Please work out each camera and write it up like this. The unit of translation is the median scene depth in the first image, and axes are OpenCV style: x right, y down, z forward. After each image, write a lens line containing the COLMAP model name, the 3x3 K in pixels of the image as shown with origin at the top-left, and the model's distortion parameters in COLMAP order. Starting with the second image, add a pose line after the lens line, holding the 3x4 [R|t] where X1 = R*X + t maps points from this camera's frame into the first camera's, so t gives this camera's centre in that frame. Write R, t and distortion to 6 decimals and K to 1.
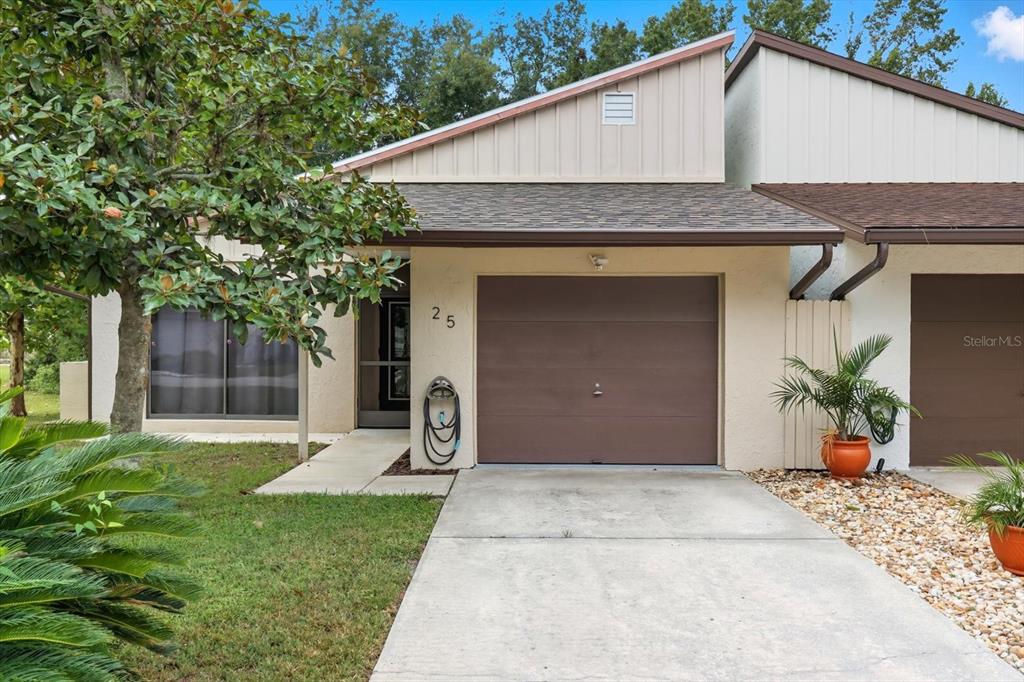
lens RADIAL K [[840.2, 0, 511.9], [0, 840.2, 340.8], [0, 0, 1]] dist [0.012681, -0.005147]
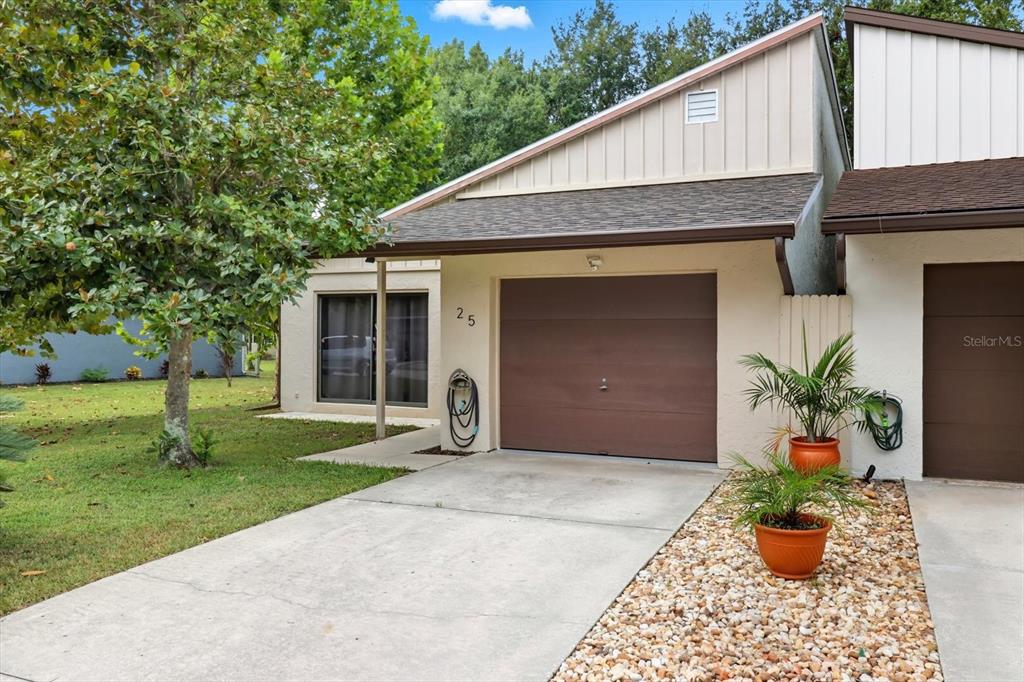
lens RADIAL K [[840.2, 0, 512.4], [0, 840.2, 337.5], [0, 0, 1]] dist [0.012681, -0.005147]
pose [[0.914240, 0.000792, -0.405172, 0.440790], [-0.002831, 0.999986, -0.004432, 0.004680], [0.405163, 0.005199, 0.914230, -0.008403]]
